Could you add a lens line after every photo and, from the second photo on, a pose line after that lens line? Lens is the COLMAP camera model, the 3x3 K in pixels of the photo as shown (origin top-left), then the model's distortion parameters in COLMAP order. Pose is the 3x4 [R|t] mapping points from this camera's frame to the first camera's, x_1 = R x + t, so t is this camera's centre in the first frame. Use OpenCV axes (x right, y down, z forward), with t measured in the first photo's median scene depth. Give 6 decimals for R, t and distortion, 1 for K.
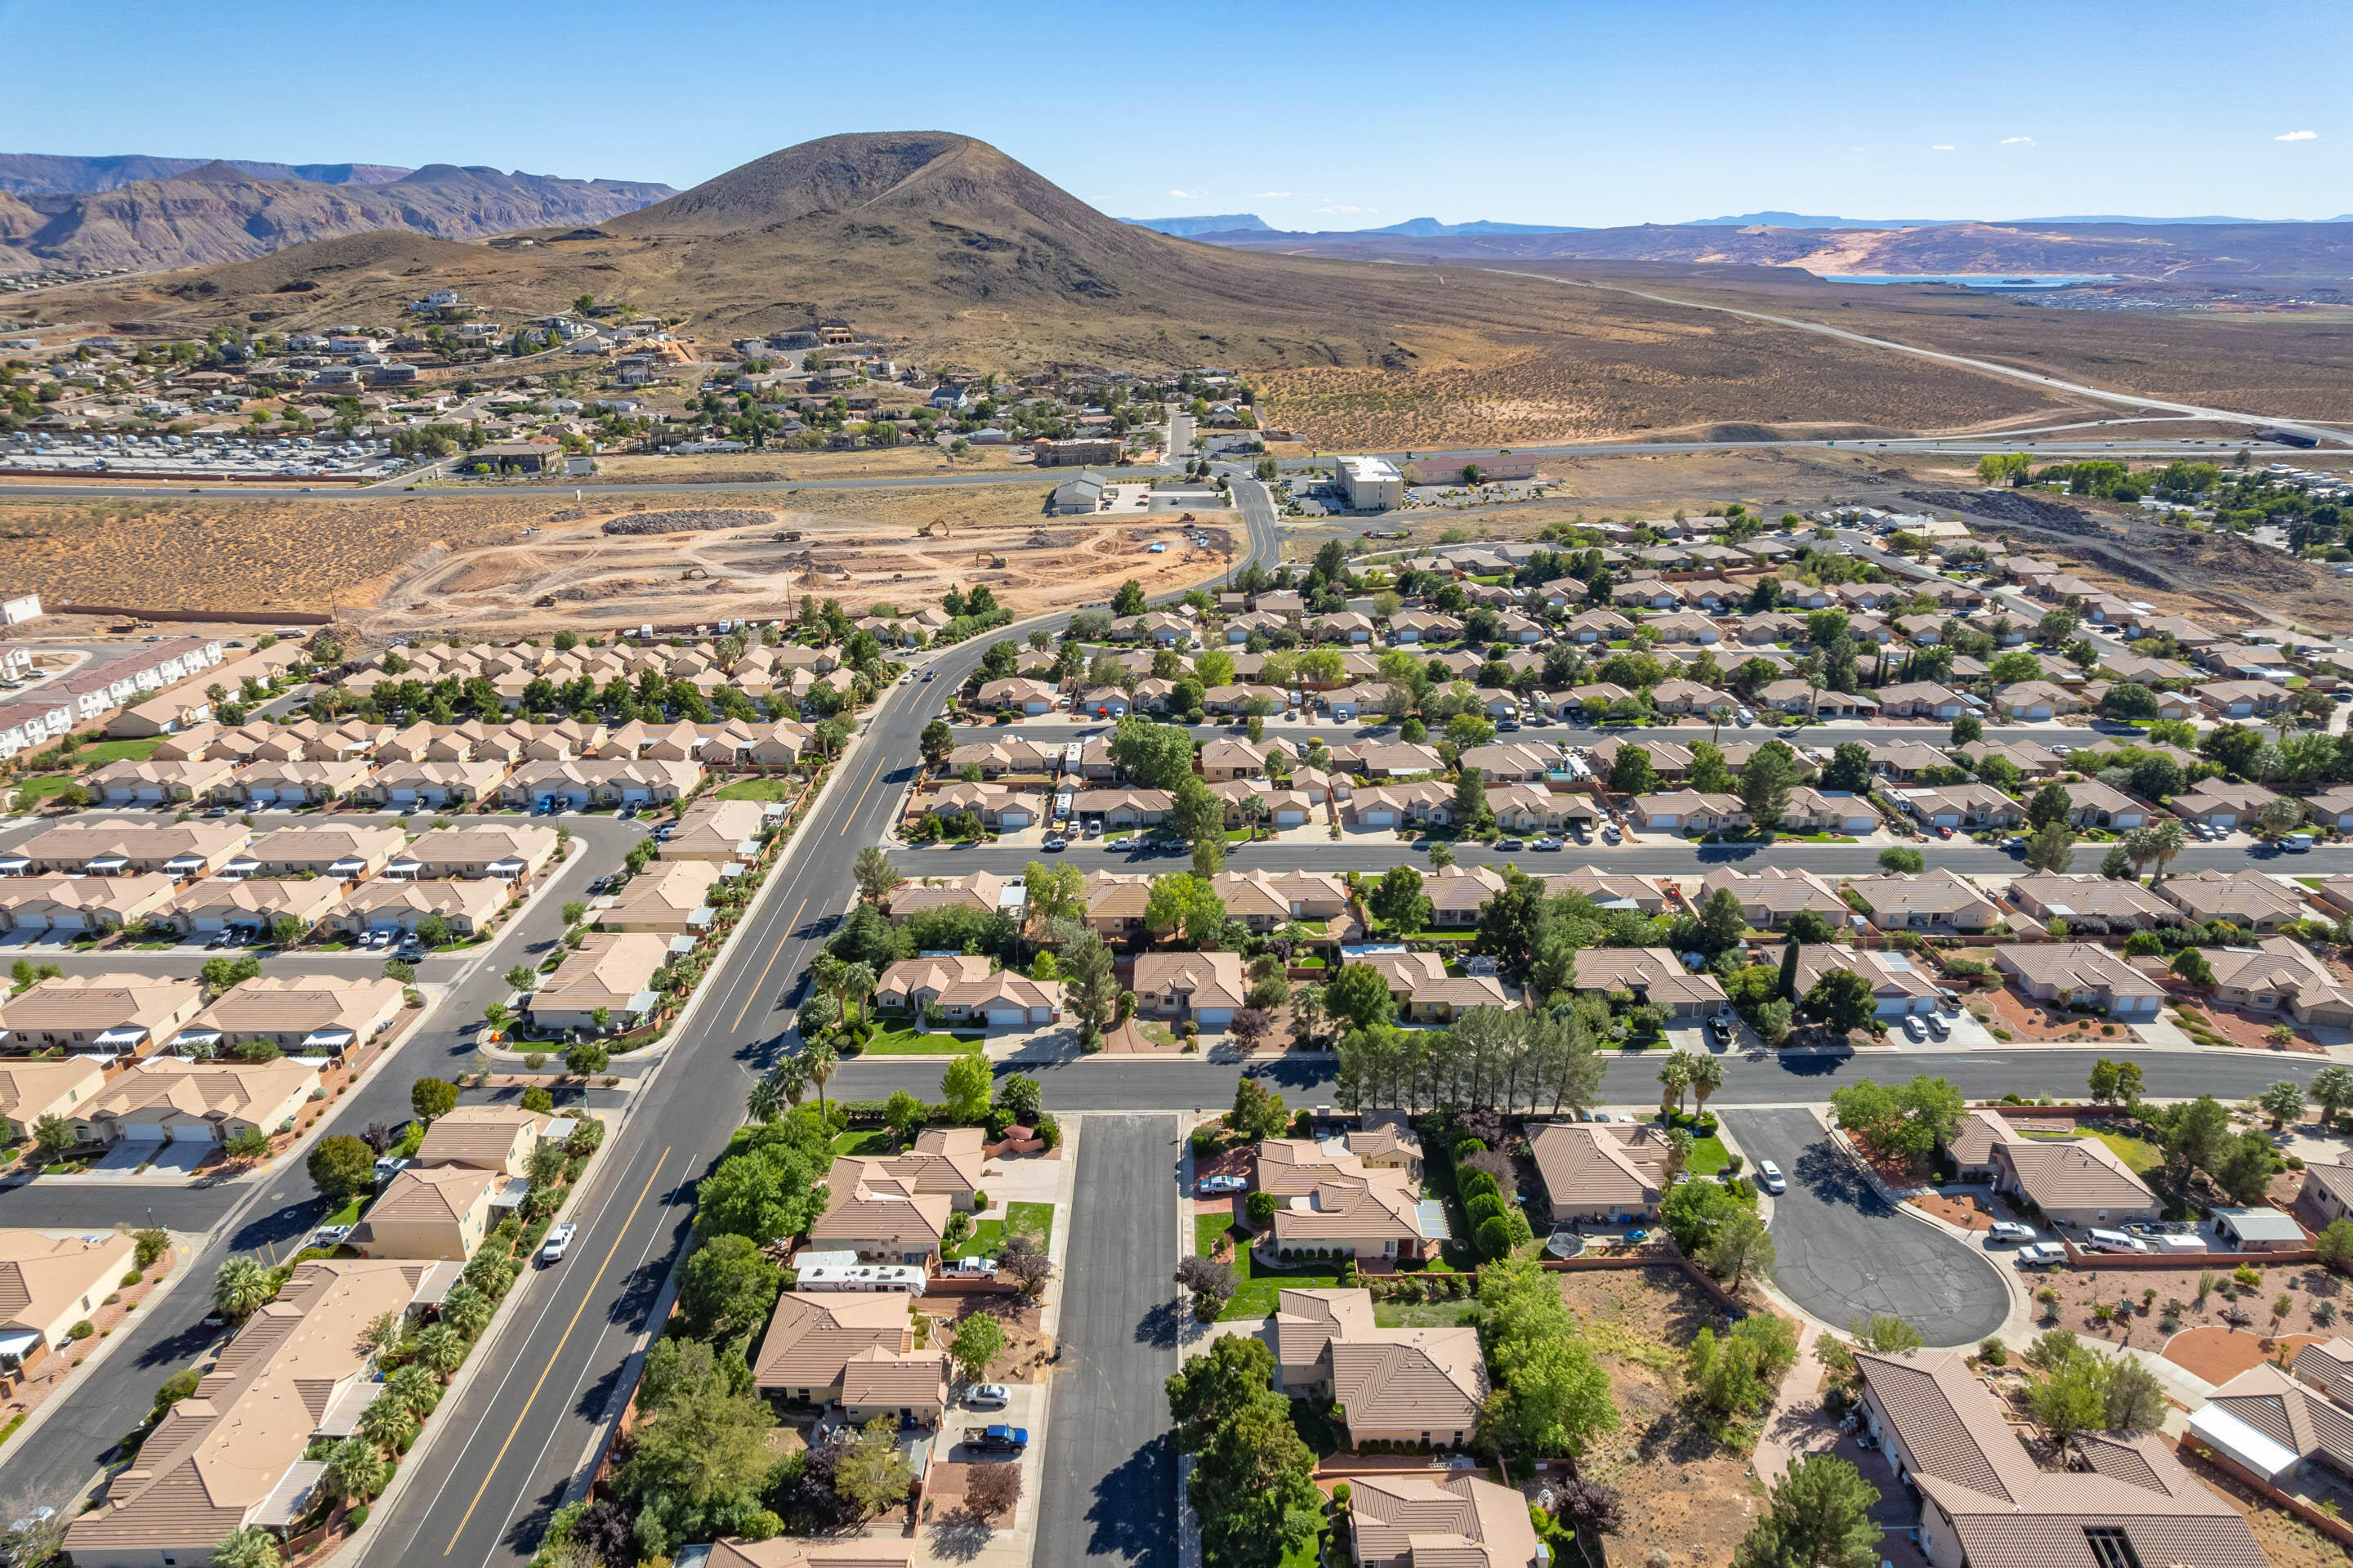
lens RADIAL K [[1507.8, 0, 1175.5], [0, 1507.8, 802.3], [0, 0, 1]] dist [-0.078188, 0.073493]
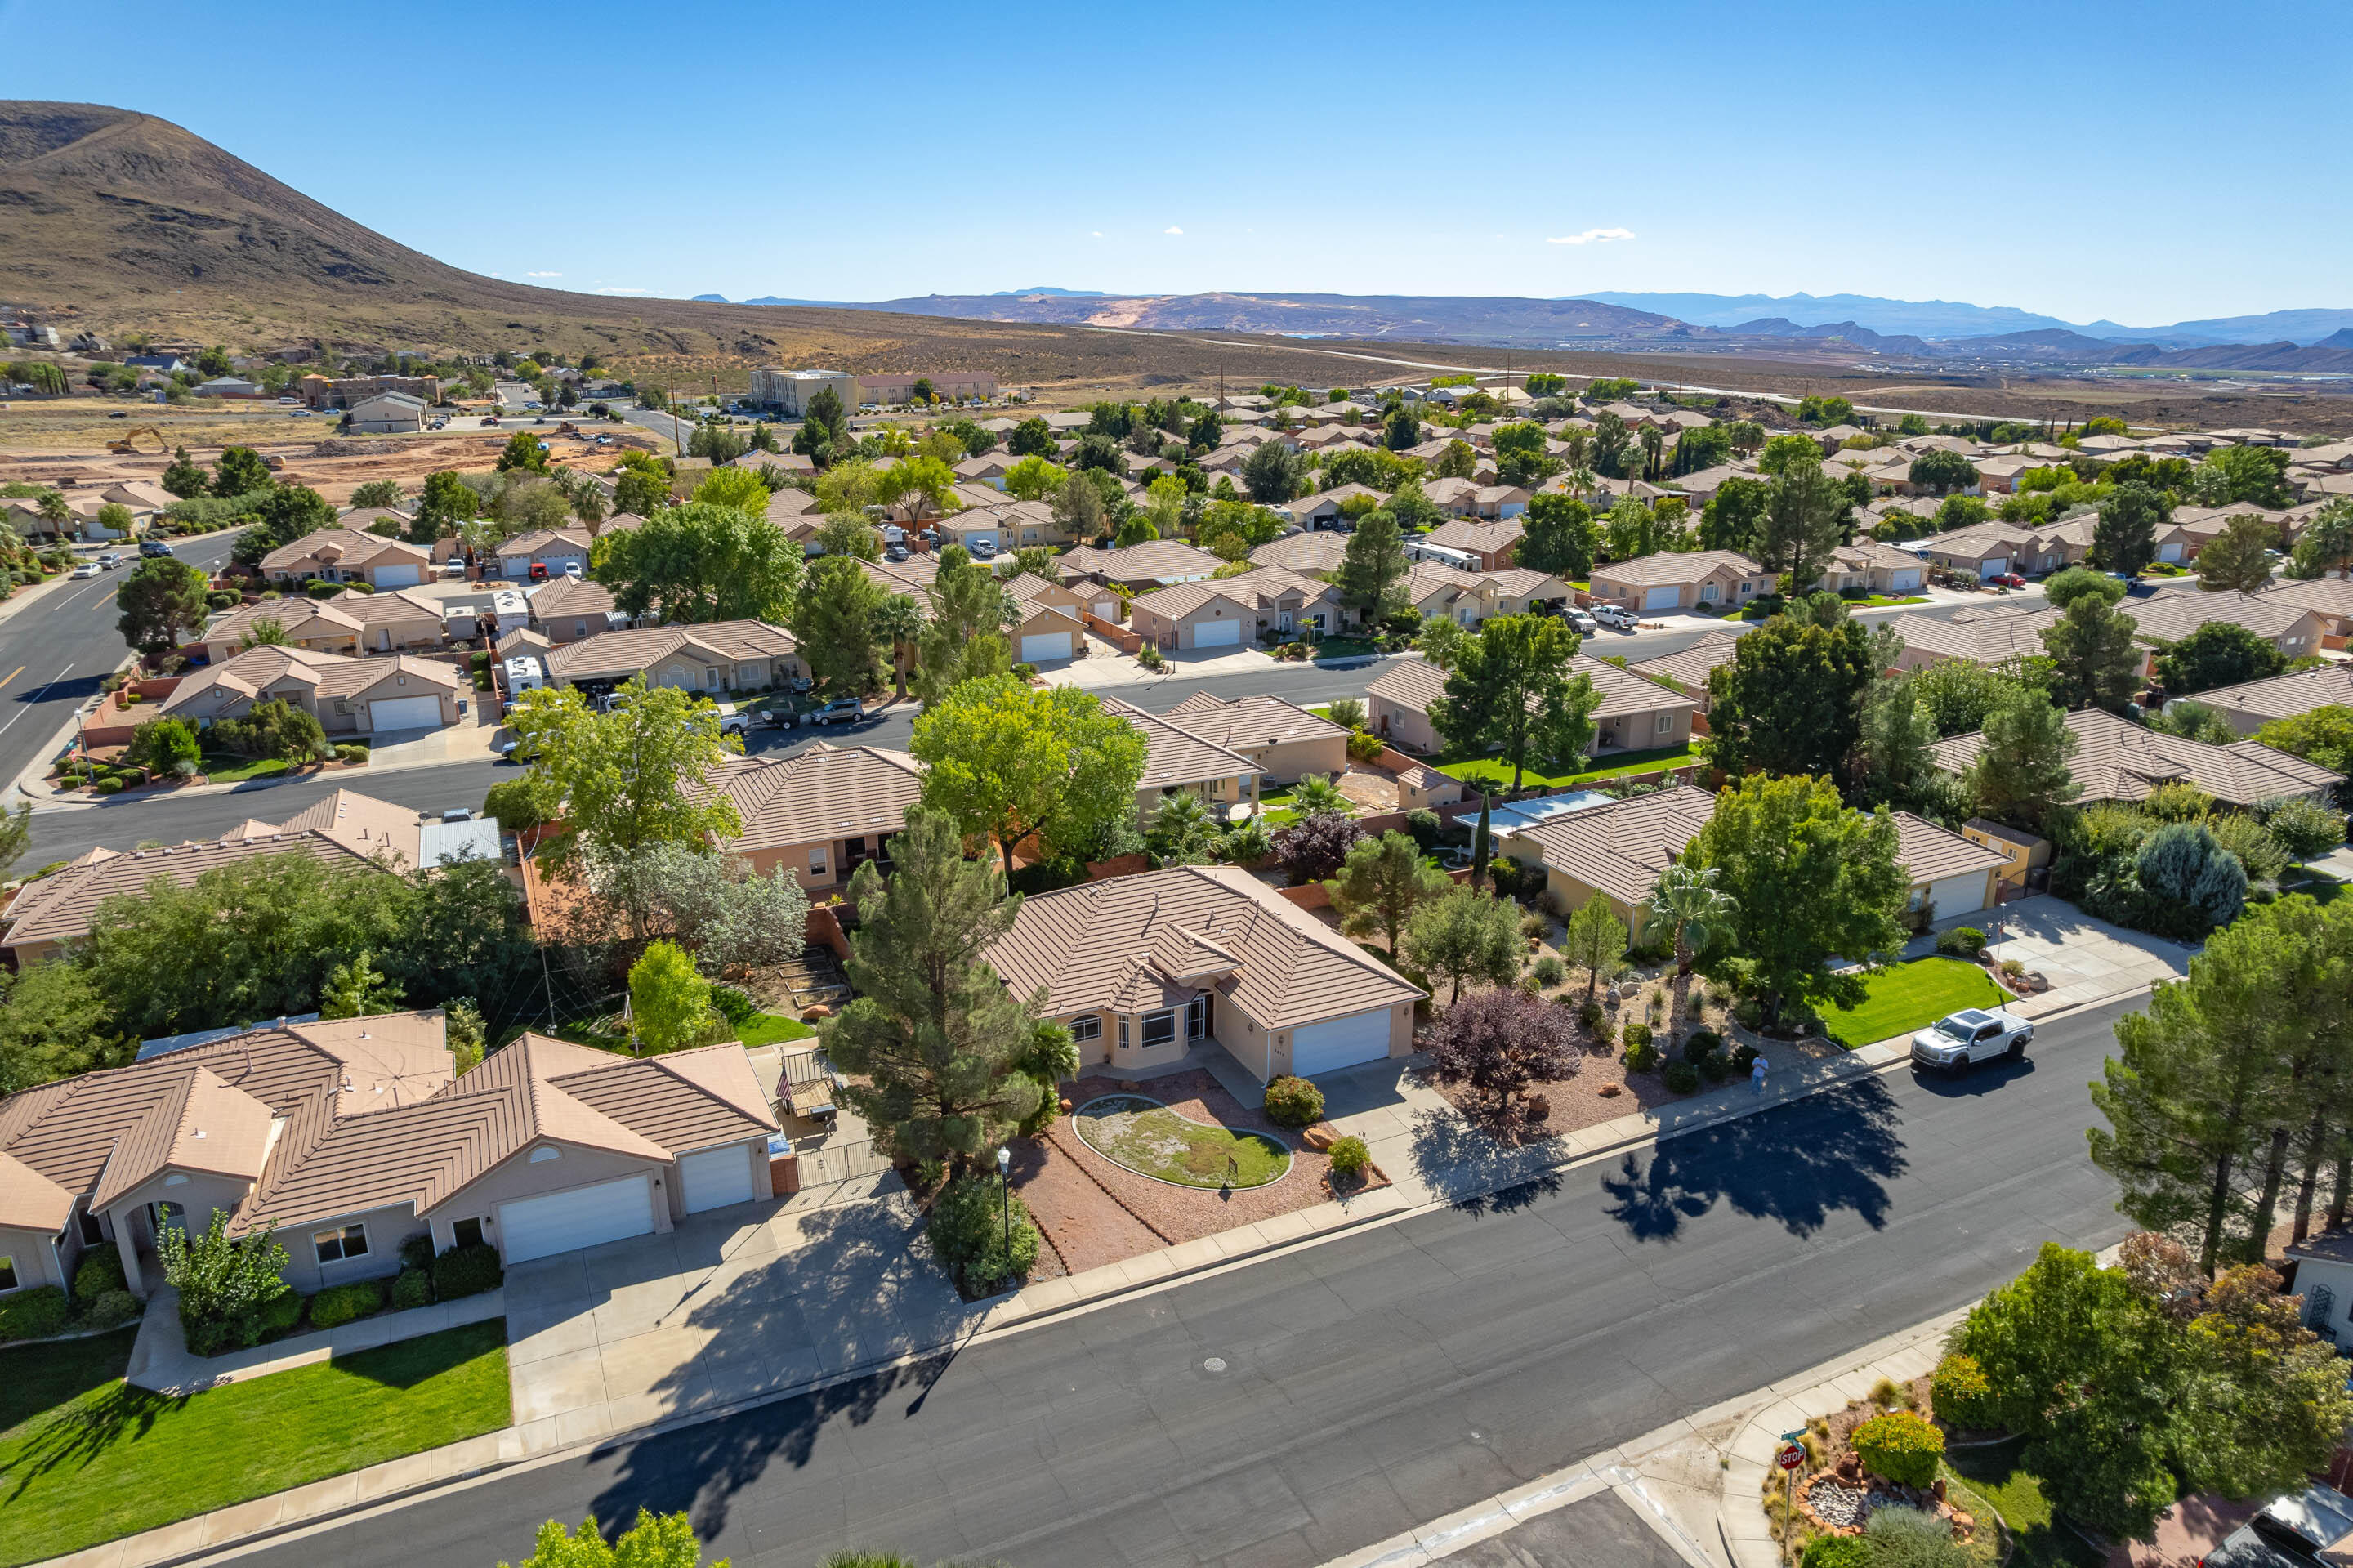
lens RADIAL K [[1507.8, 0, 1174.1], [0, 1507.8, 811.0], [0, 0, 1]] dist [-0.078188, 0.073493]
pose [[0.903409, -0.130313, 0.408497, -0.087721], [0.147761, 0.988959, -0.011296, 0.072695], [-0.402515, 0.070565, 0.912690, 0.566864]]
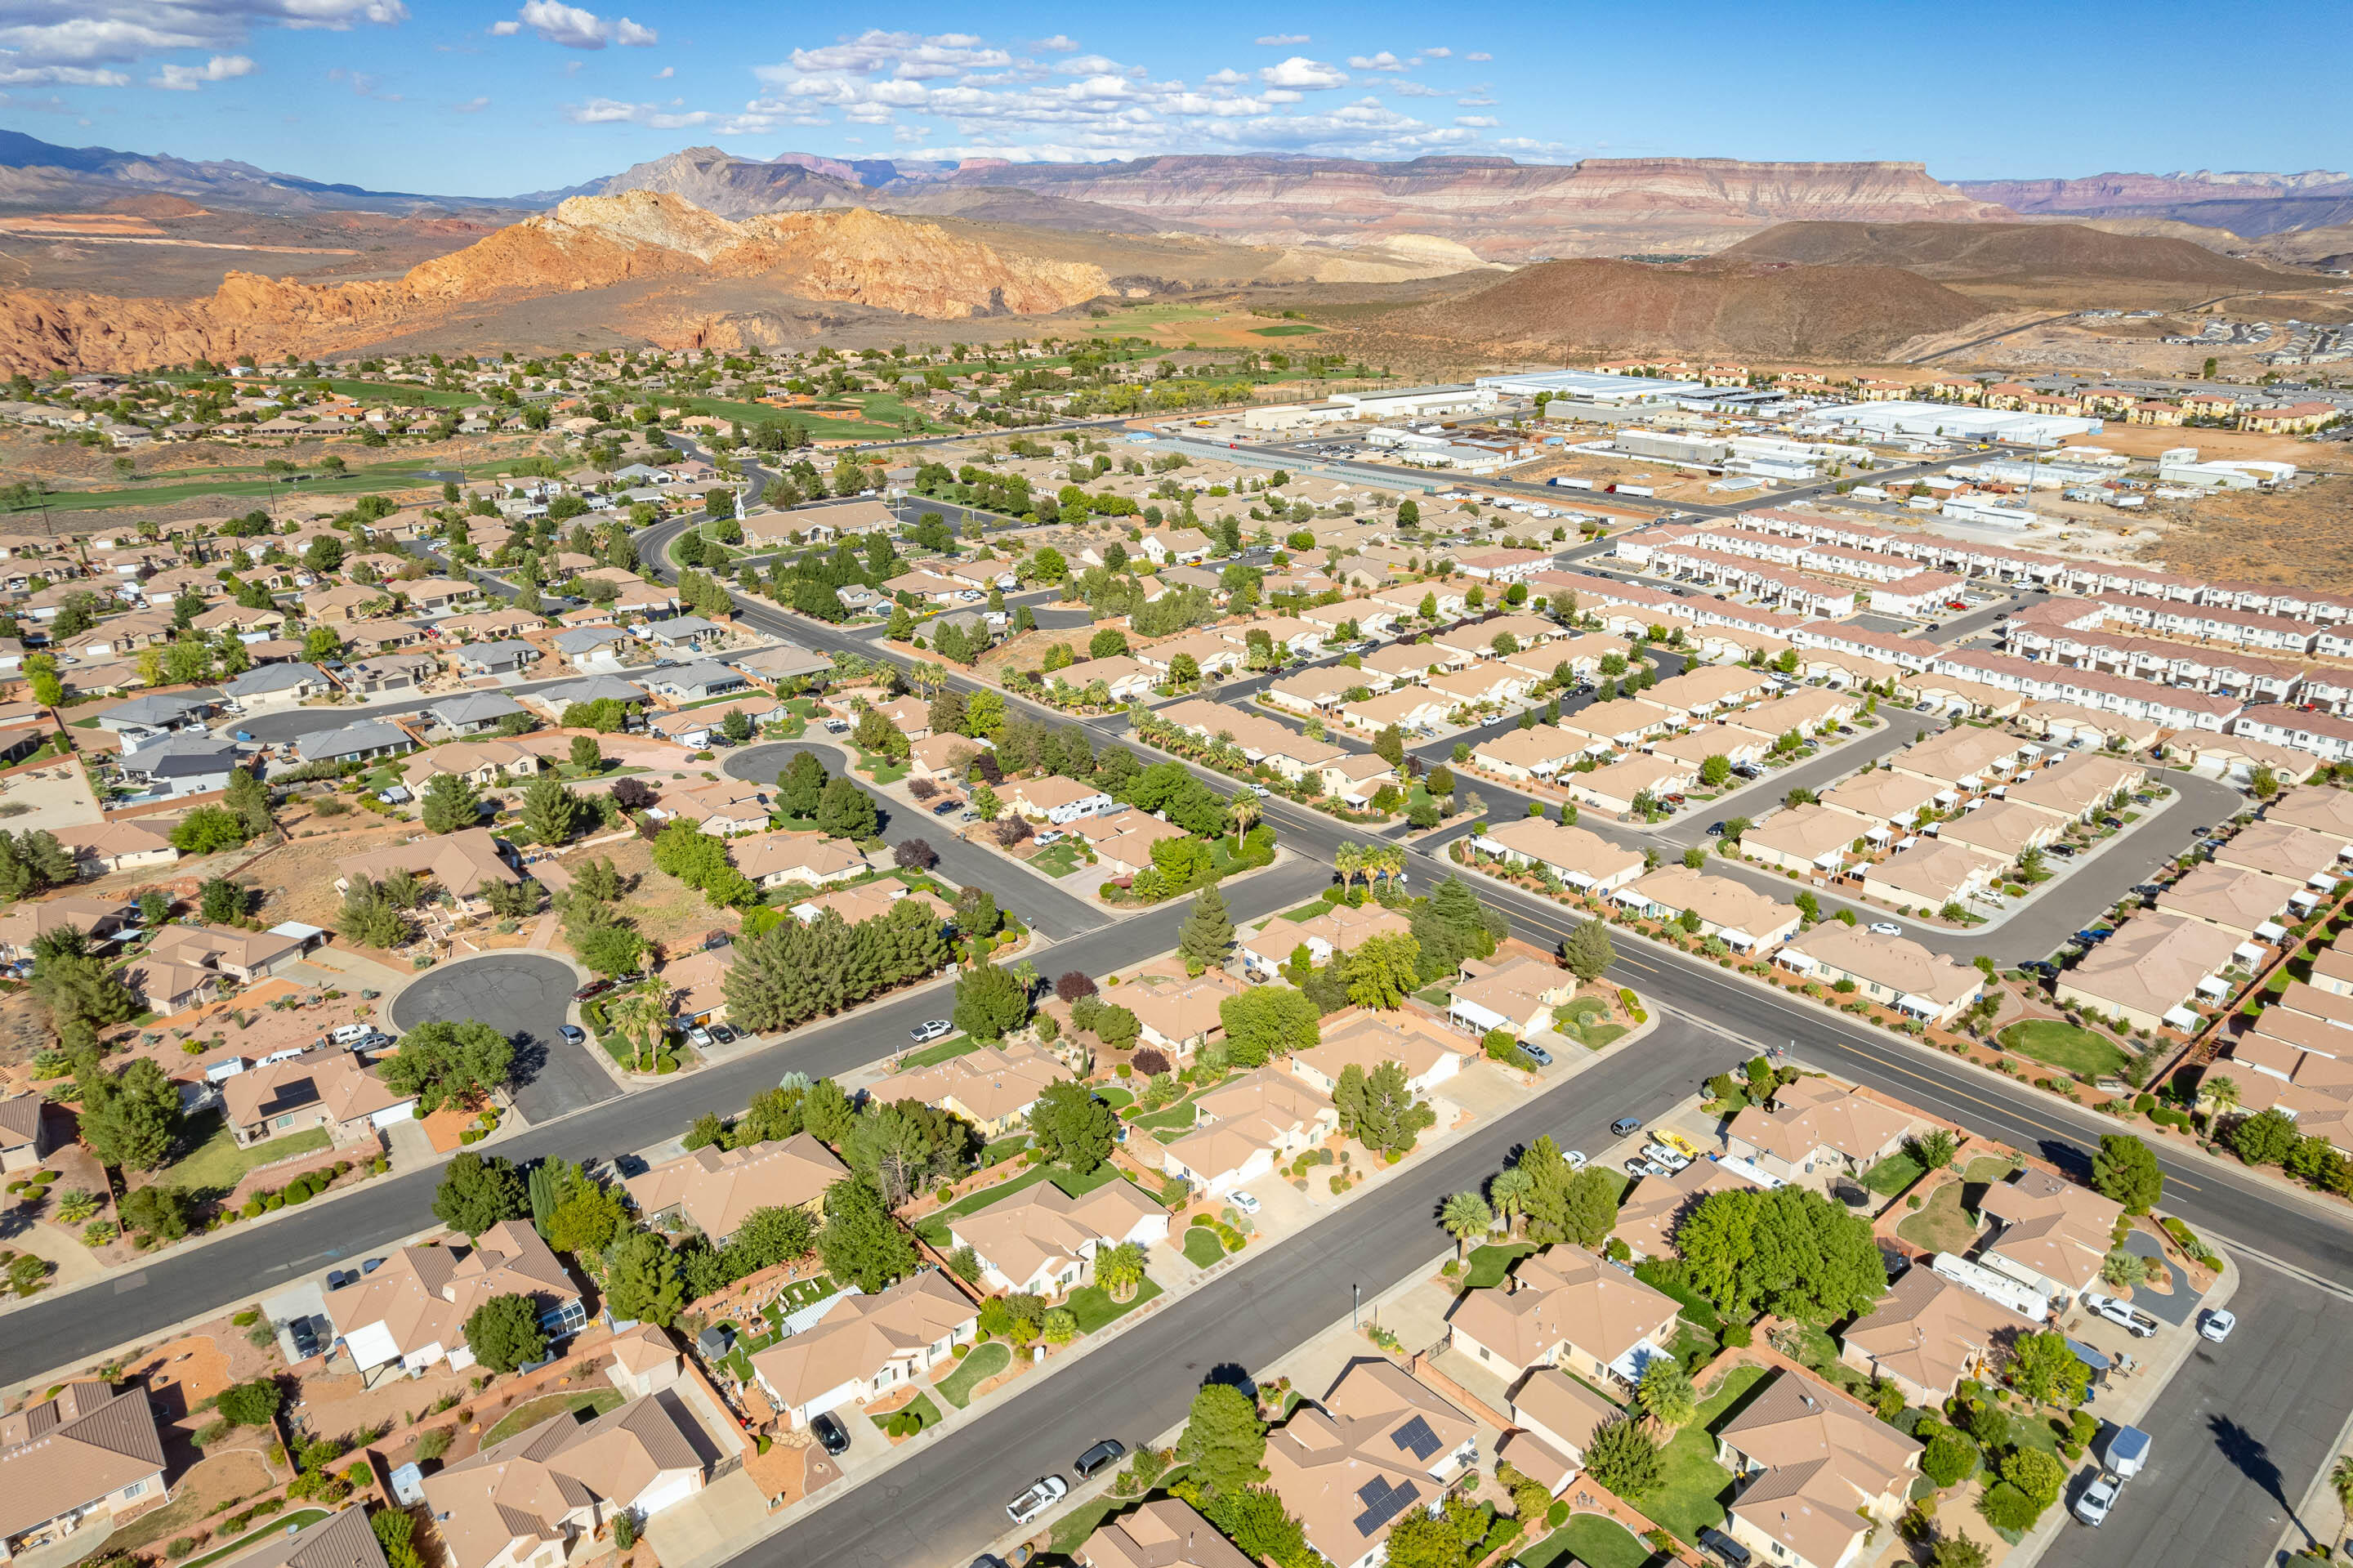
lens RADIAL K [[1507.8, 0, 1179.0], [0, 1507.8, 798.7], [0, 0, 1]] dist [-0.078188, 0.073493]
pose [[-0.757291, 0.231972, -0.610491, 0.442493], [-0.234126, 0.776225, 0.585372, -0.425905], [0.609669, 0.586229, -0.533517, 1.127521]]
